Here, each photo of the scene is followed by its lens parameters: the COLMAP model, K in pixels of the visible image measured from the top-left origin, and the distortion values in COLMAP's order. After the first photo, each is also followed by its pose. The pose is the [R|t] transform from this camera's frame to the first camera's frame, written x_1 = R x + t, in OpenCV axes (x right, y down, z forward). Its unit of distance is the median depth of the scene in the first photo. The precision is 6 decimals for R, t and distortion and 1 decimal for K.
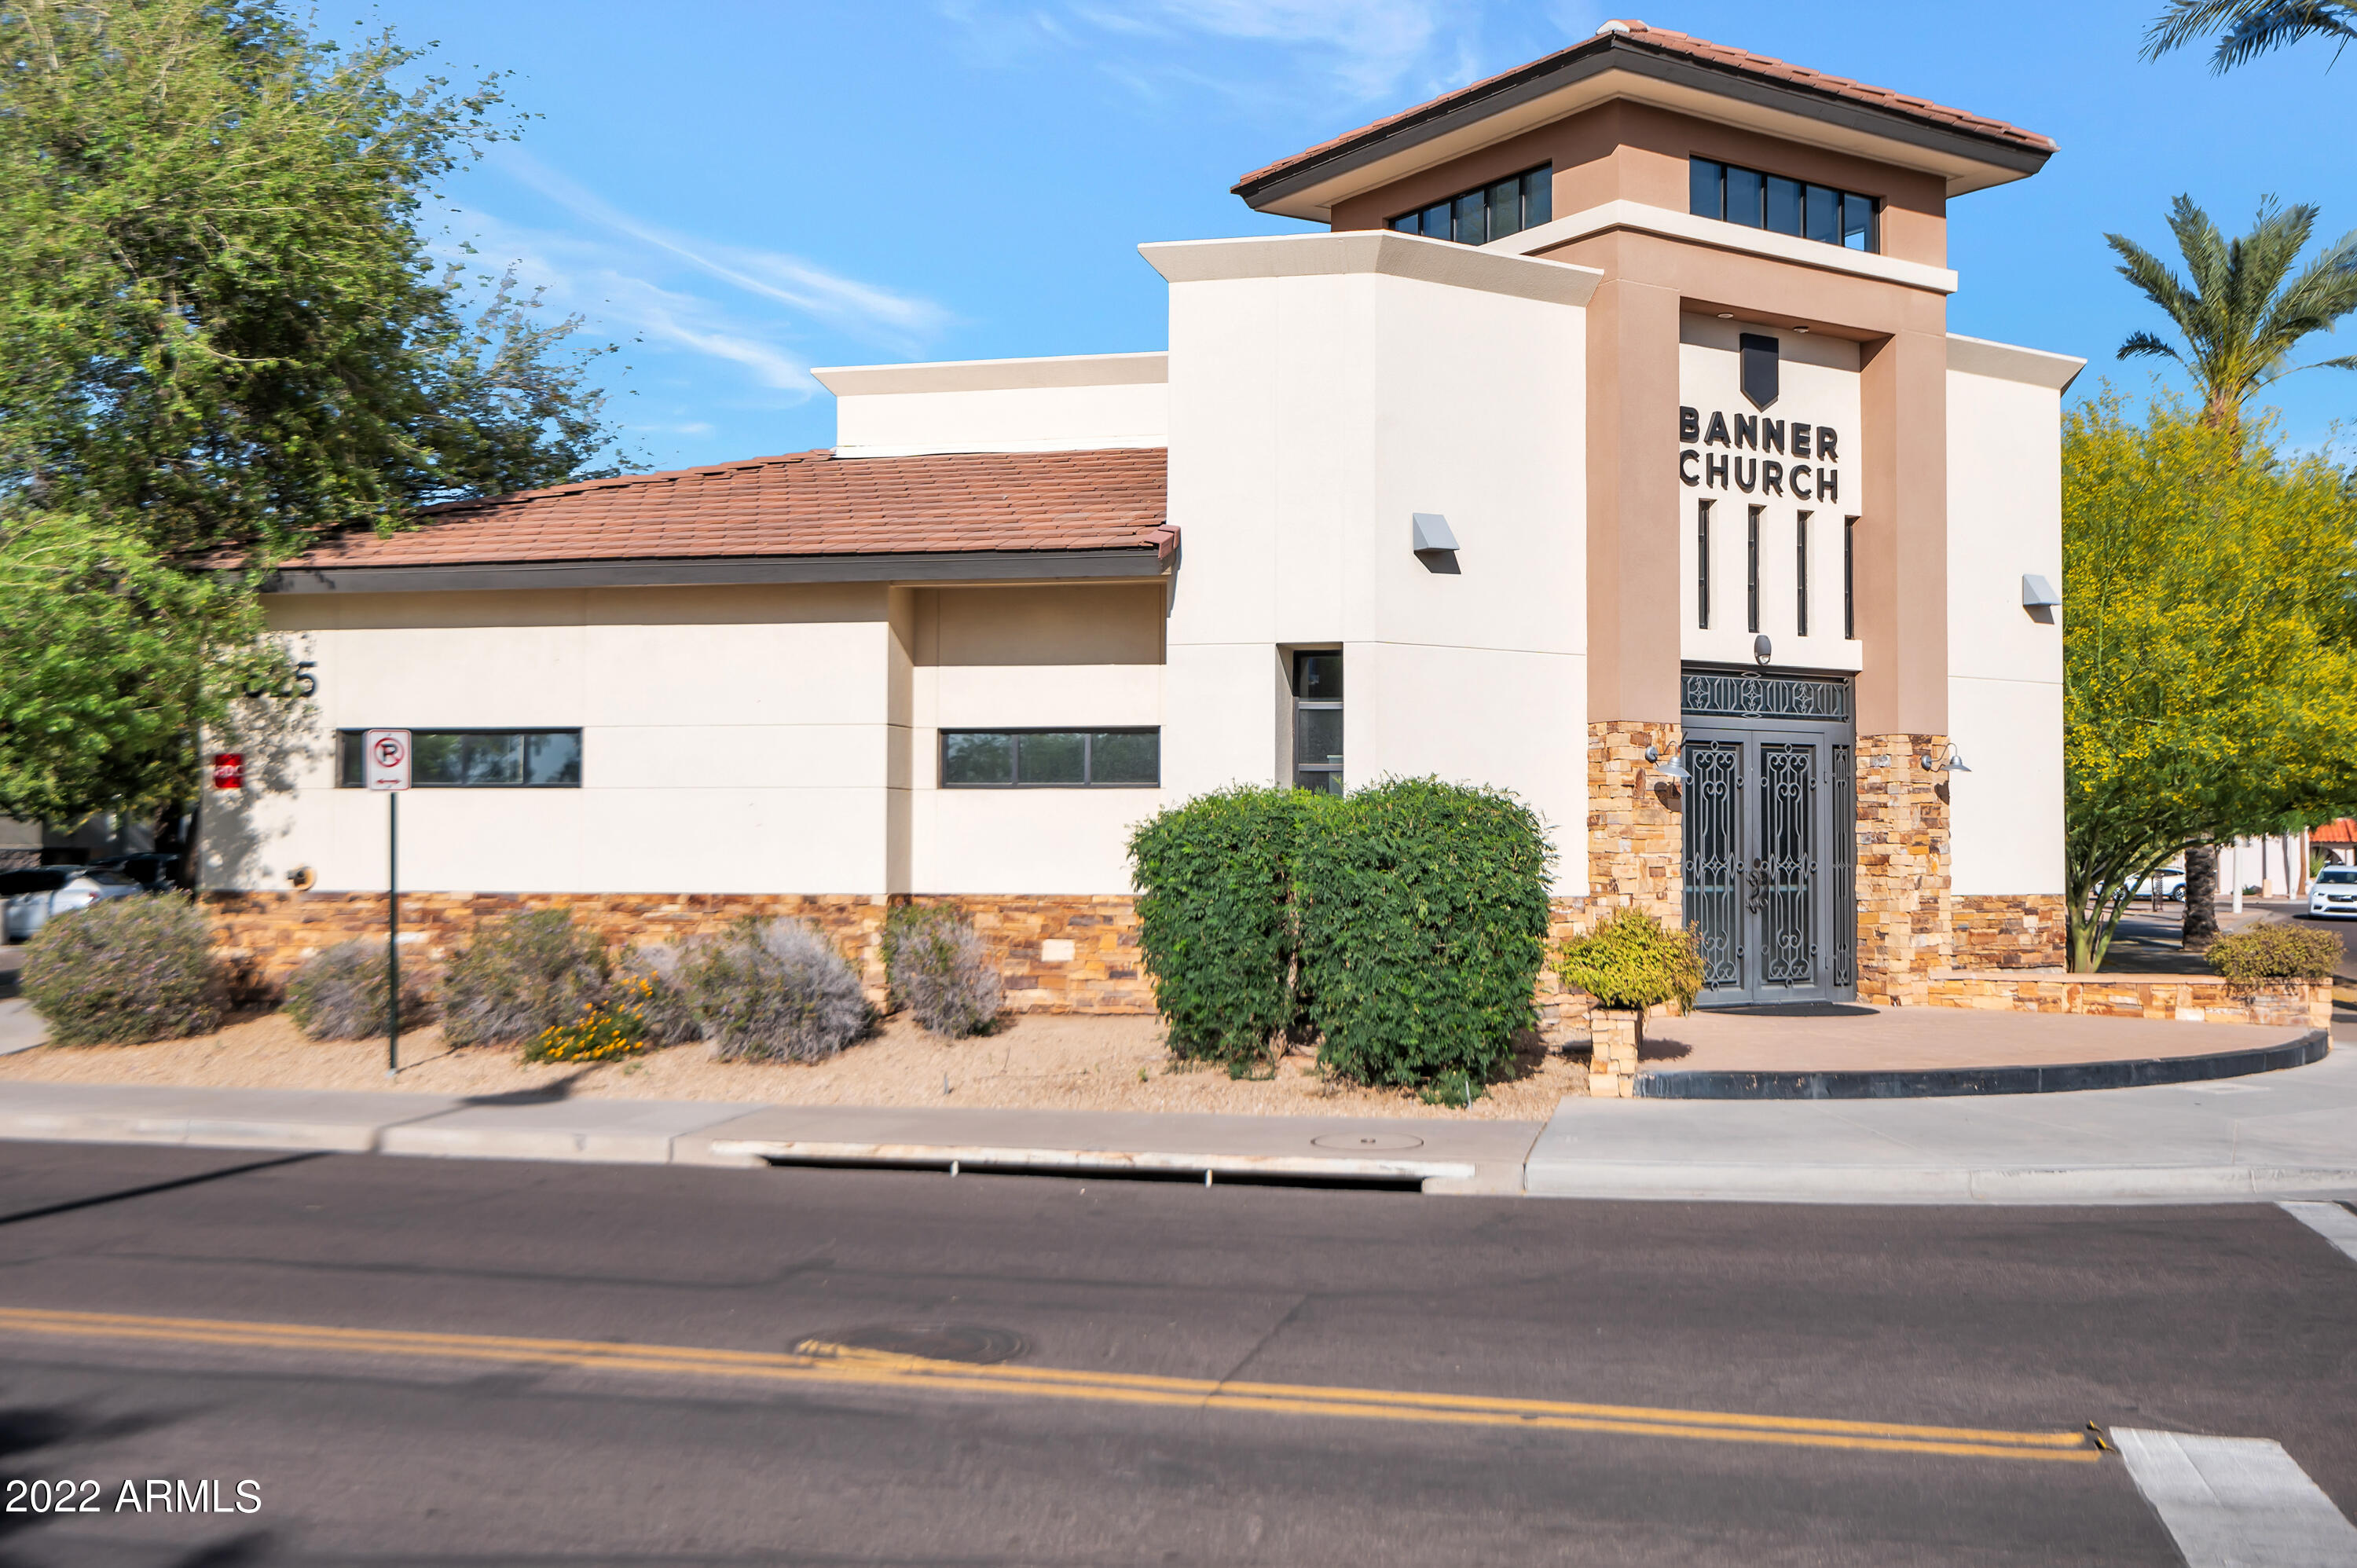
lens RADIAL K [[2382.2, 0, 1177.3], [0, 2382.2, 786.0], [0, 0, 1]] dist [-0.018294, 0.000000]
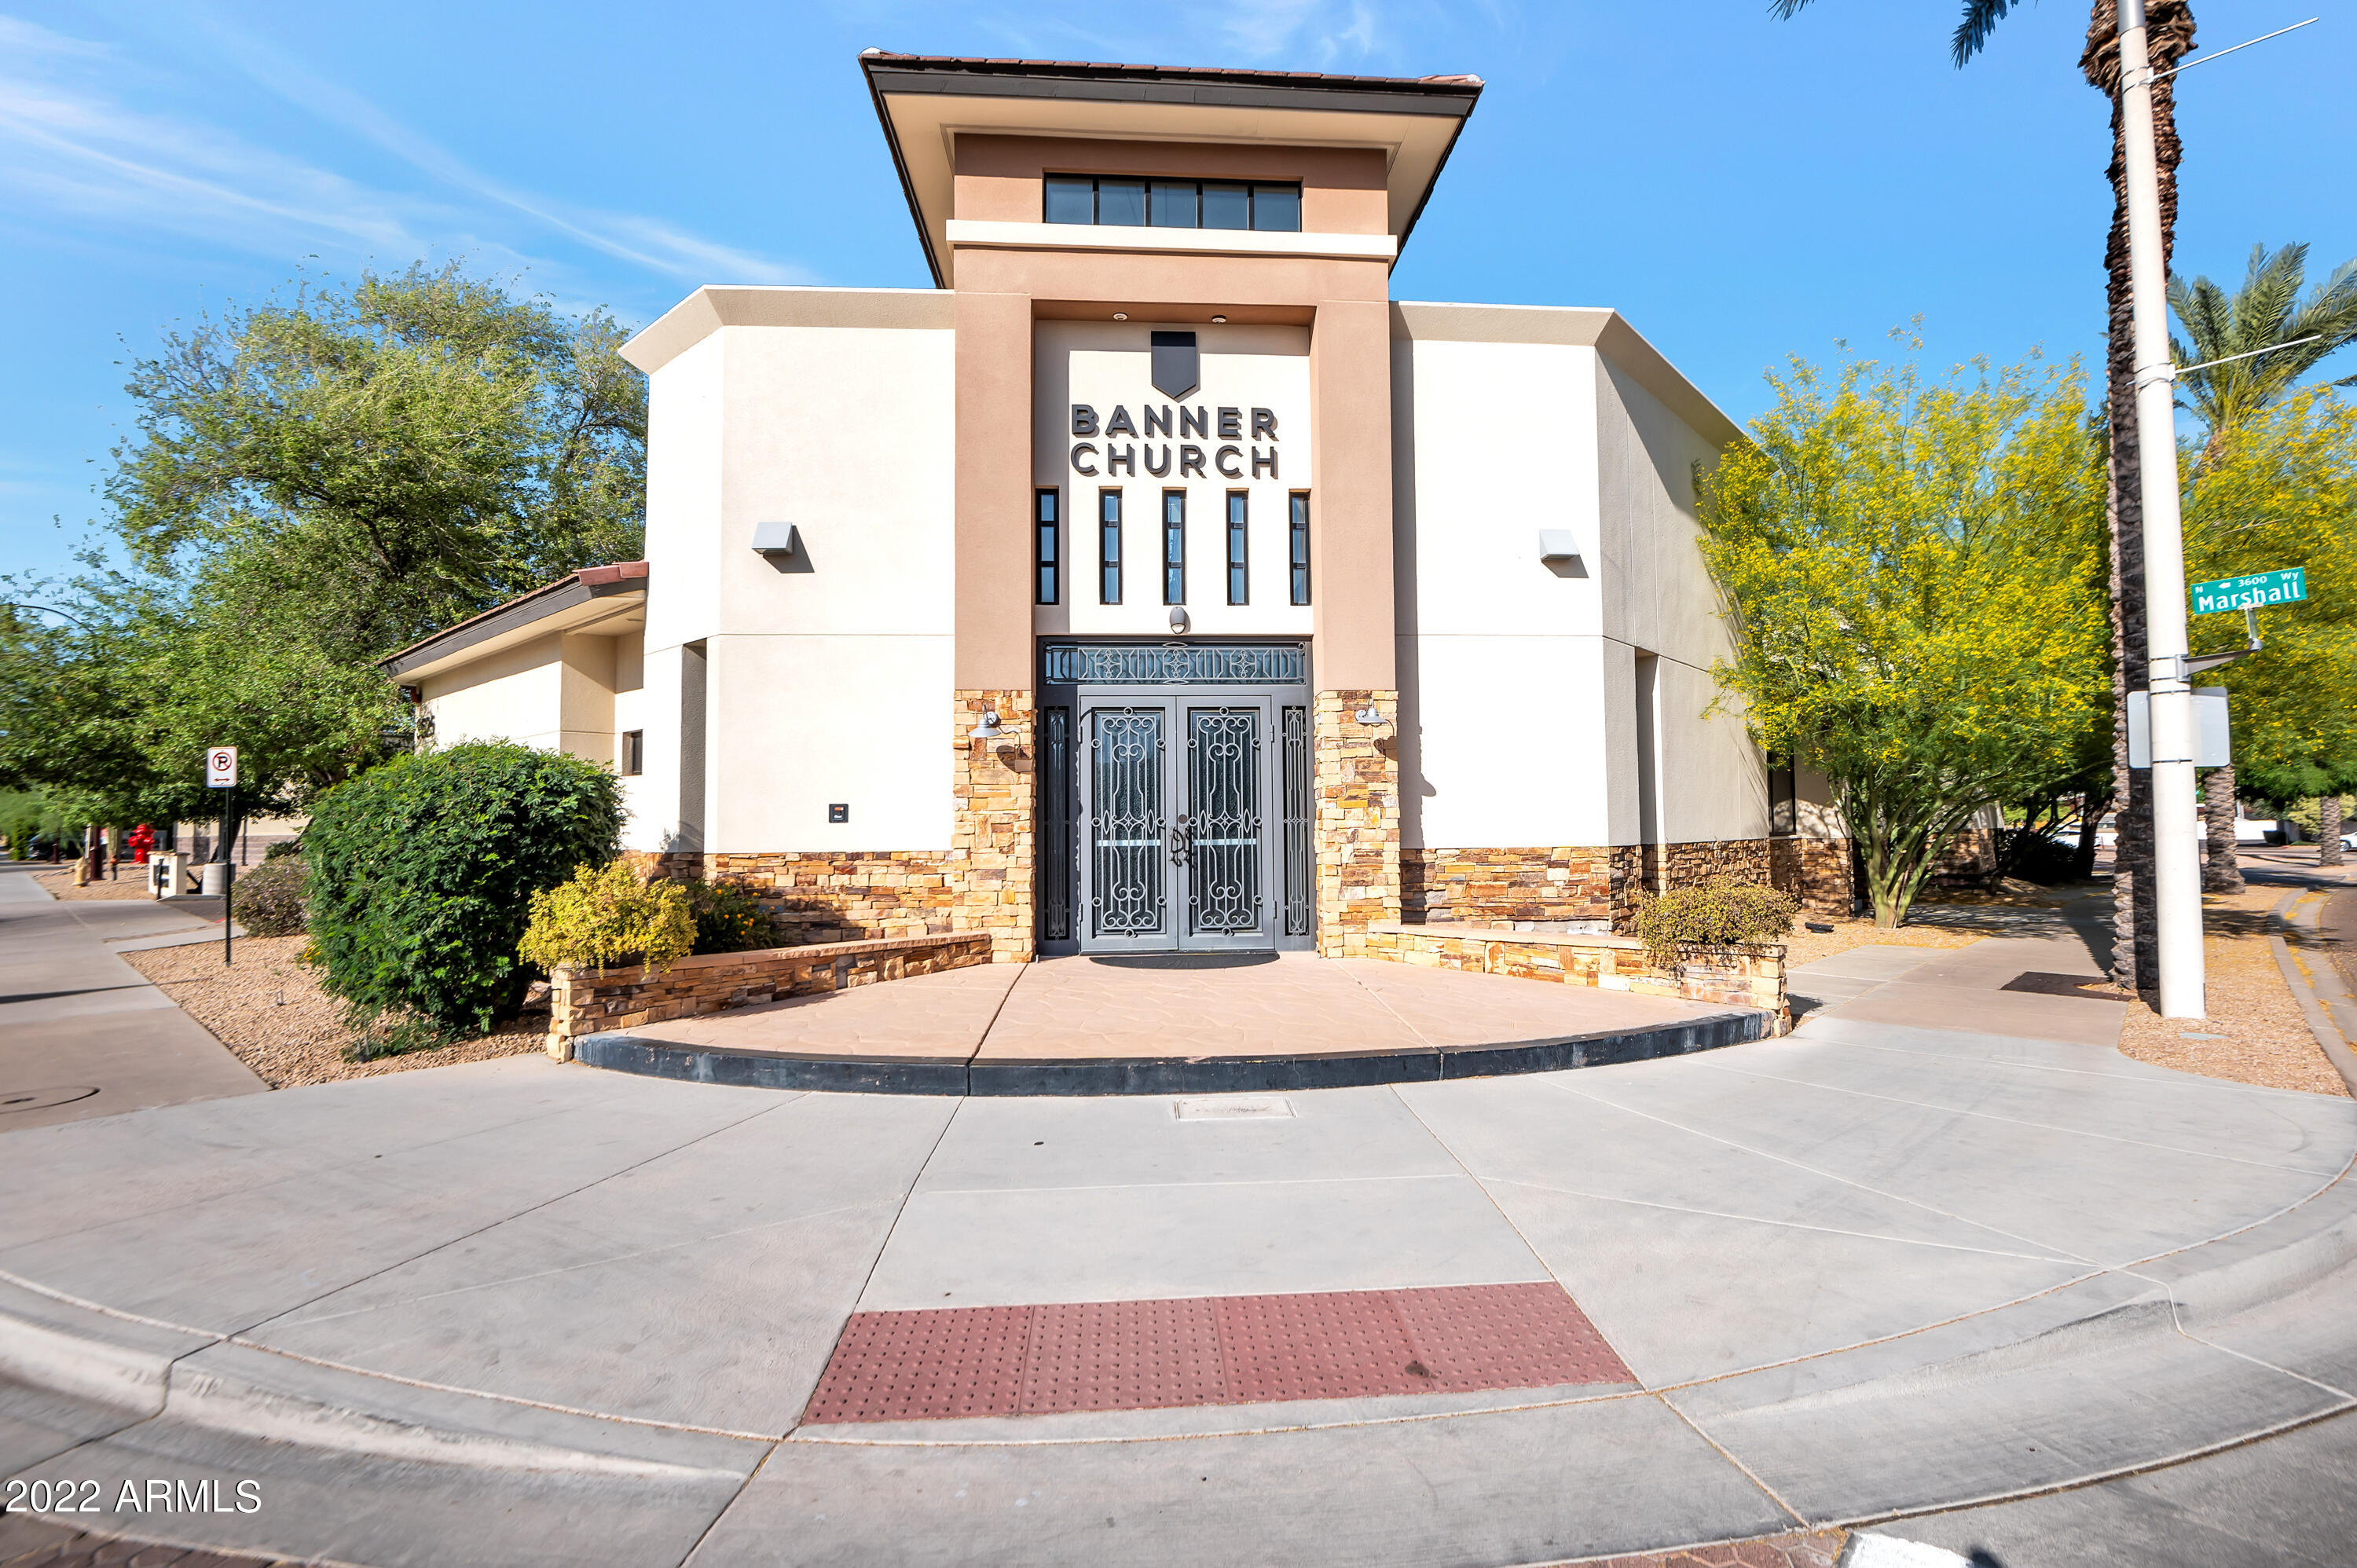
lens RADIAL K [[1098.1, 0, 1180.8], [0, 1098.1, 781.8], [0, 0, 1]] dist [-0.012026, -0.001063]
pose [[0.877731, -0.034577, -0.477904, 0.478625], [0.025851, 0.999357, -0.024827, 0.027755], [0.478456, 0.009437, 0.878061, 0.562929]]
